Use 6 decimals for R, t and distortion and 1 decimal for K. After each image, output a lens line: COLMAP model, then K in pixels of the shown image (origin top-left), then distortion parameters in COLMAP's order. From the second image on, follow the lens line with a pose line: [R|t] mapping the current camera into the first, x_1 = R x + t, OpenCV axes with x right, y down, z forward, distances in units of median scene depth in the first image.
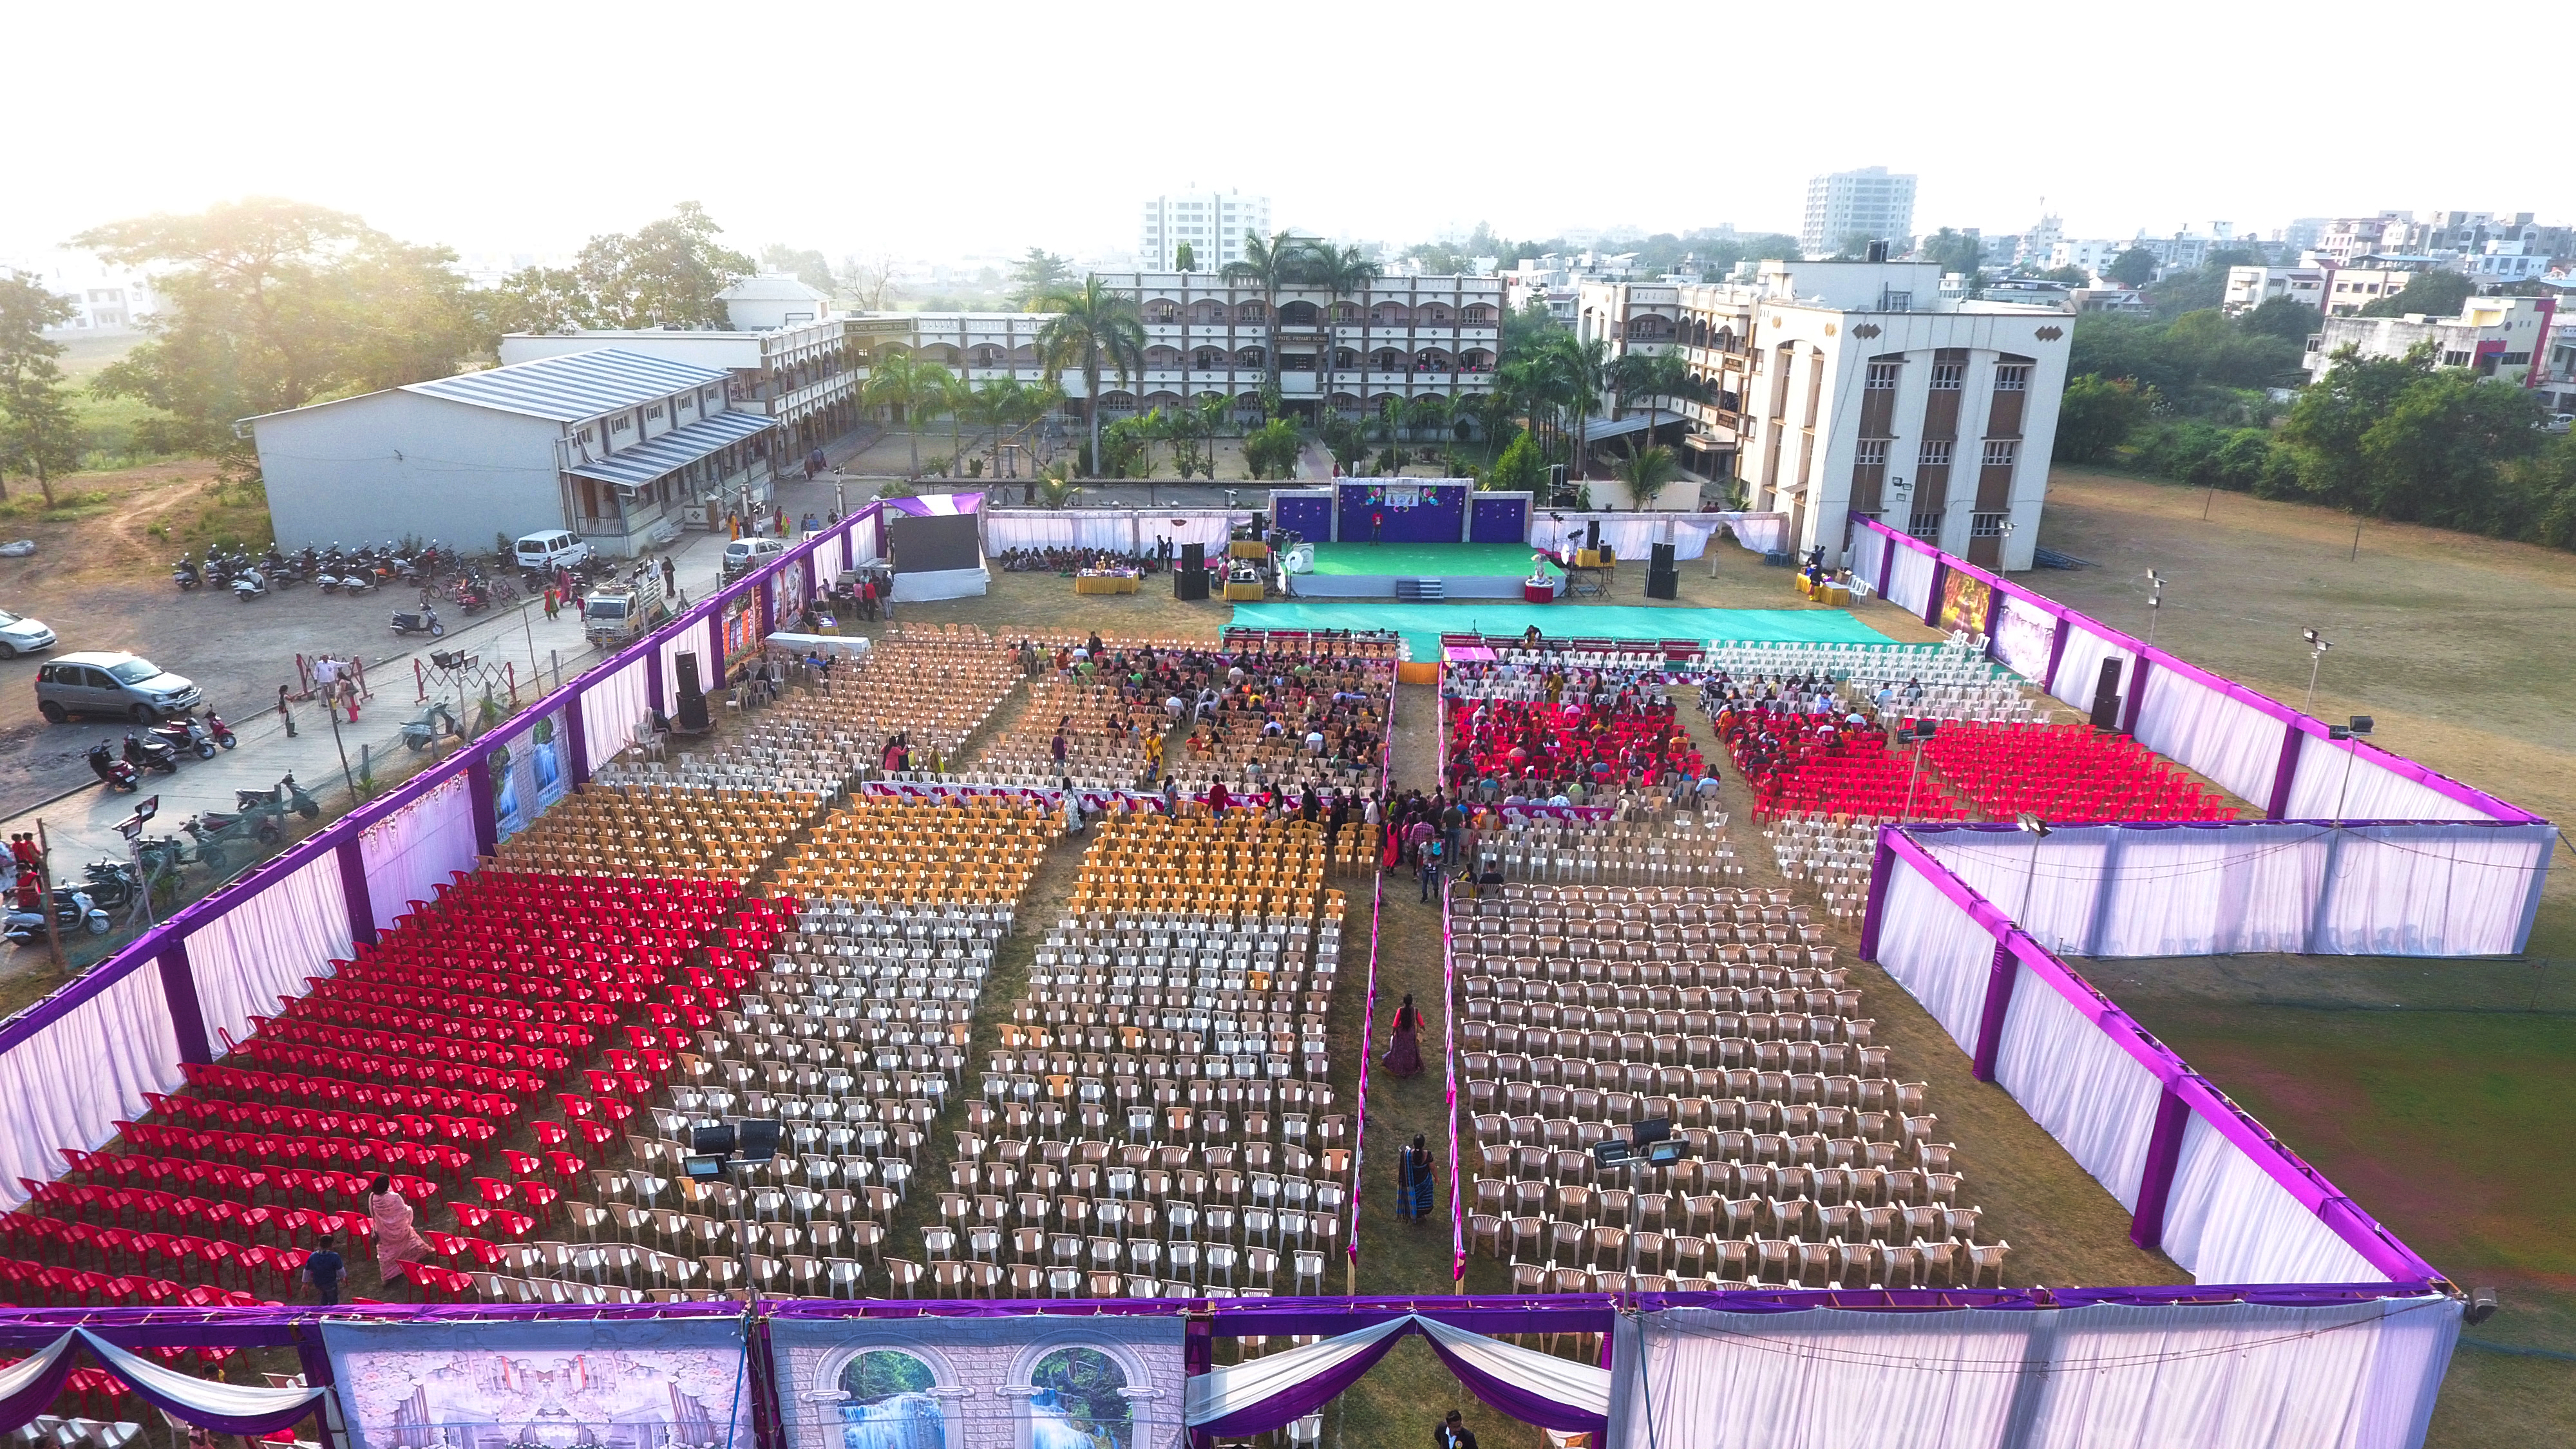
lens RADIAL K [[1503.1, 0, 1292.6], [0, 1503.1, 747.3], [0, 0, 1]] dist [0.003918, -0.004318]
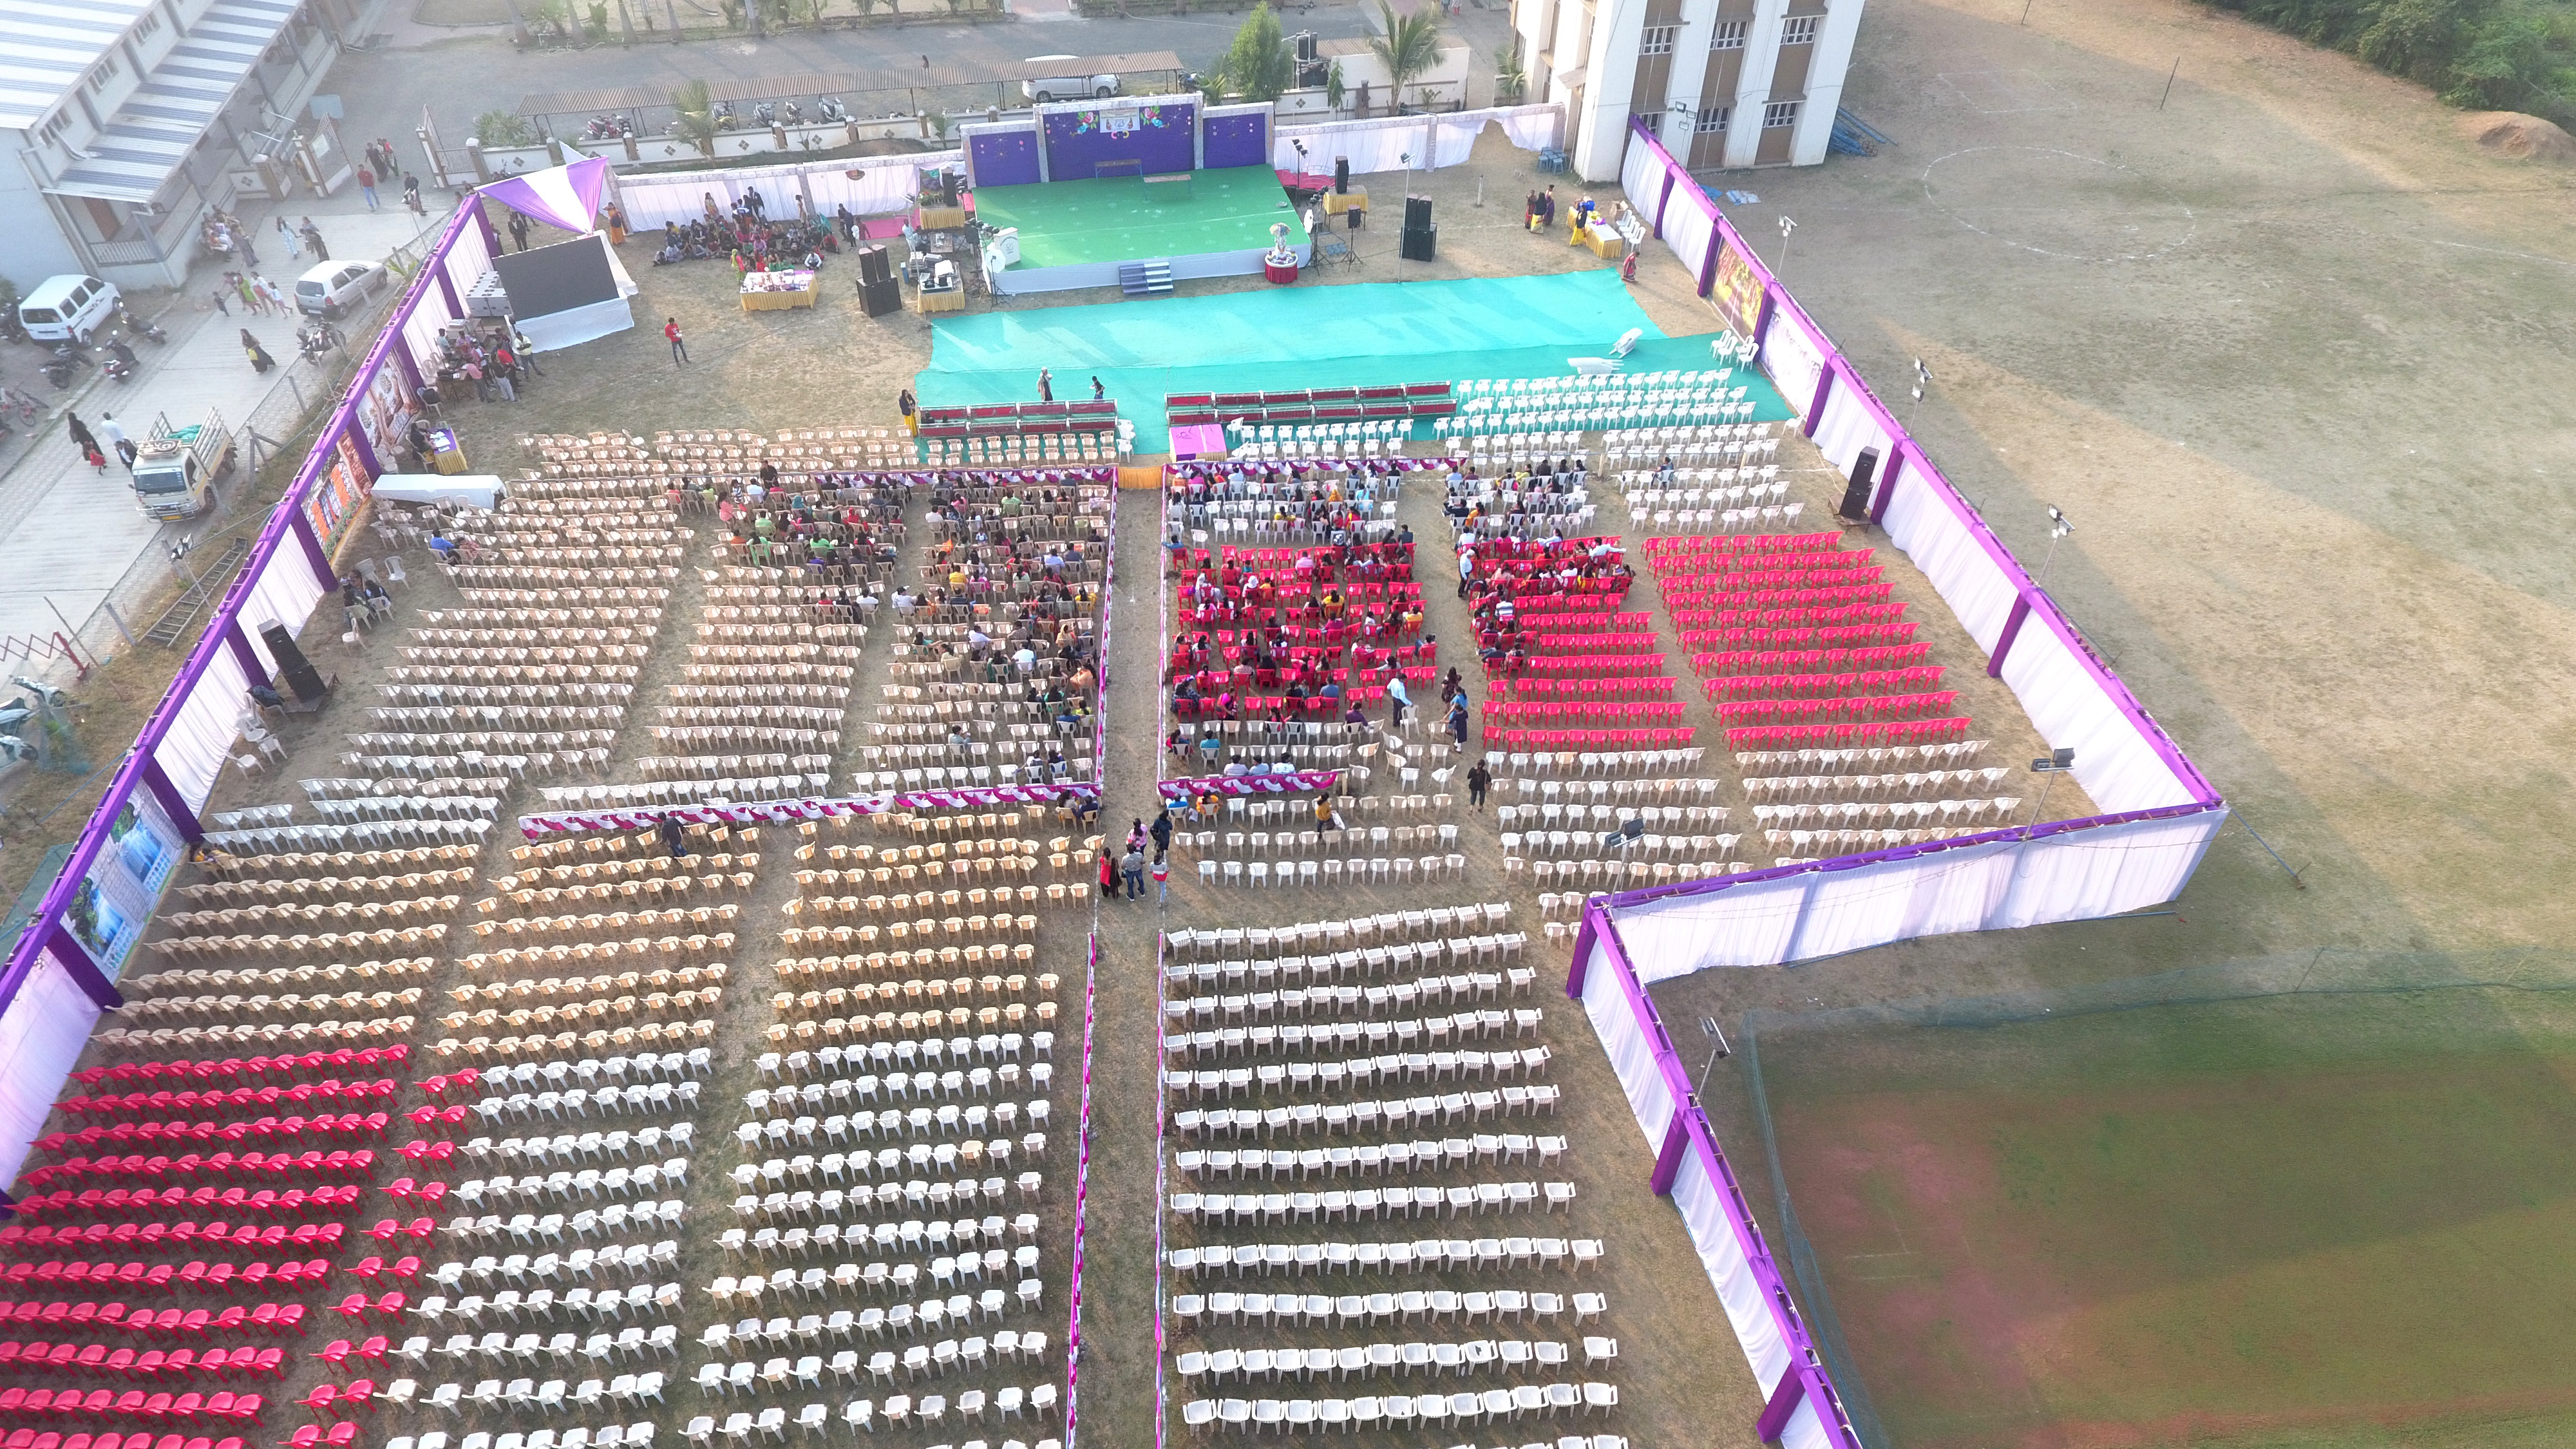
lens RADIAL K [[1503.1, 0, 1291.7], [0, 1503.1, 730.1], [0, 0, 1]] dist [0.003918, -0.004318]
pose [[0.989951, -0.105658, 0.093991, 0.059875], [0.054891, 0.899637, 0.433174, -0.247575], [-0.130326, -0.423662, 0.896396, 0.095800]]
